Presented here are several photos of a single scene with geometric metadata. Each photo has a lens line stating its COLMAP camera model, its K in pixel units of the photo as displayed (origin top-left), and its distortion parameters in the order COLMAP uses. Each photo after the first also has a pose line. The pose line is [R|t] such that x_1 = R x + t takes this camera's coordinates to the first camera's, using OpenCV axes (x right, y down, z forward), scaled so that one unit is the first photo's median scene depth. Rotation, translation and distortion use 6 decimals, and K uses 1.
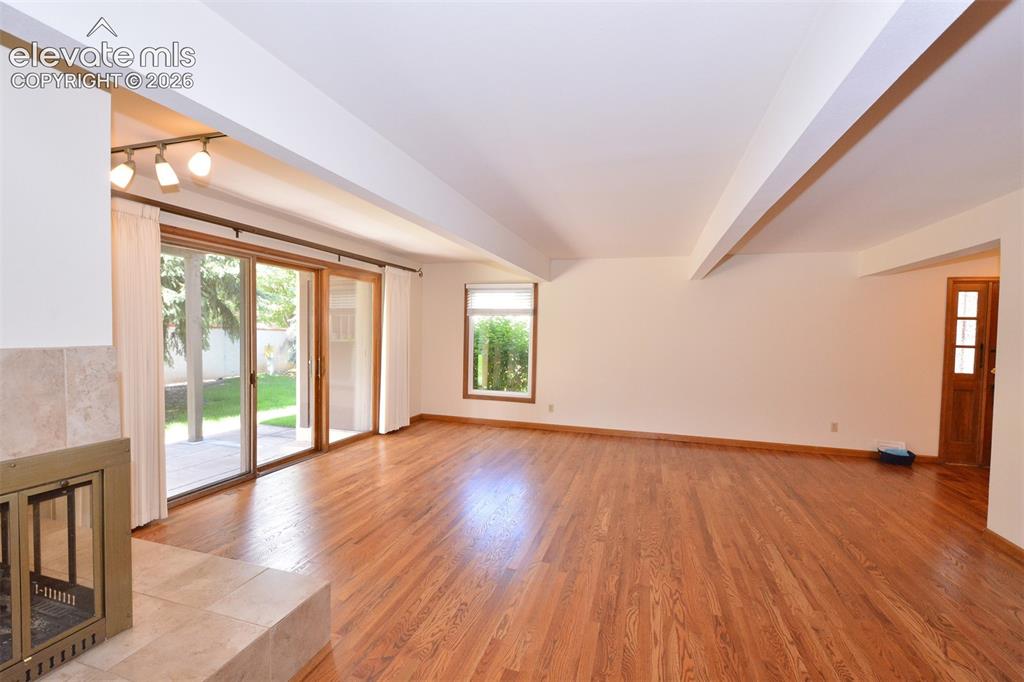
lens RADIAL K [[449.6, 0, 506.3], [0, 449.6, 334.2], [0, 0, 1]] dist [0.000334, -0.003736]
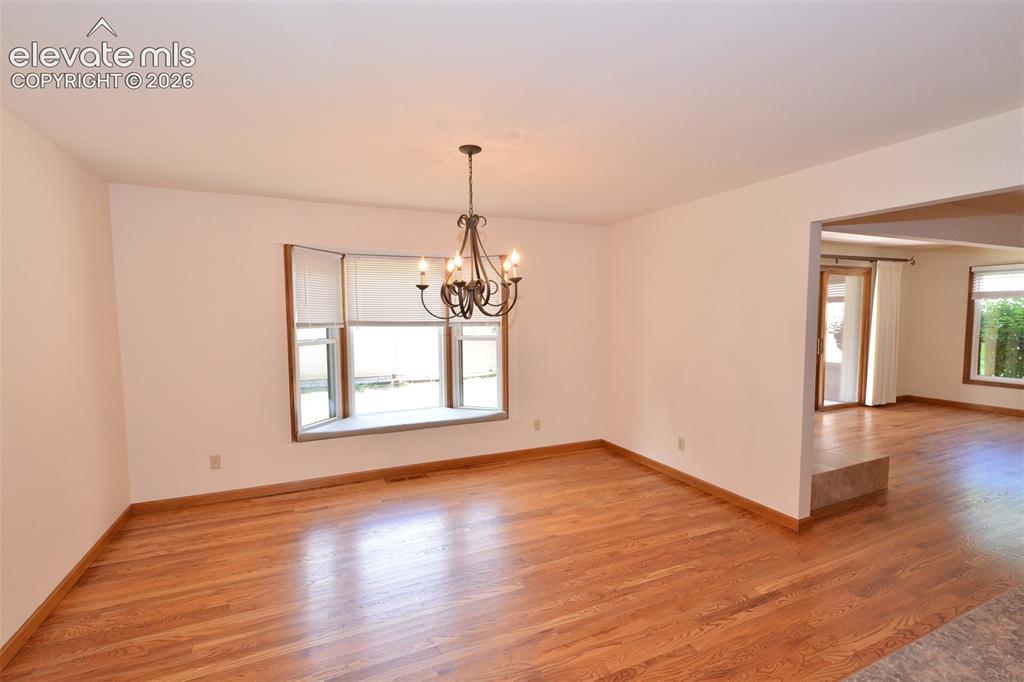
lens RADIAL K [[449.6, 0, 508.0], [0, 449.6, 360.5], [0, 0, 1]] dist [0.000334, -0.003736]
pose [[0.656301, 0.043471, -0.753246, -0.015377], [0.023888, 0.996641, 0.078332, -0.012685], [0.754121, -0.069403, 0.653058, -0.526088]]
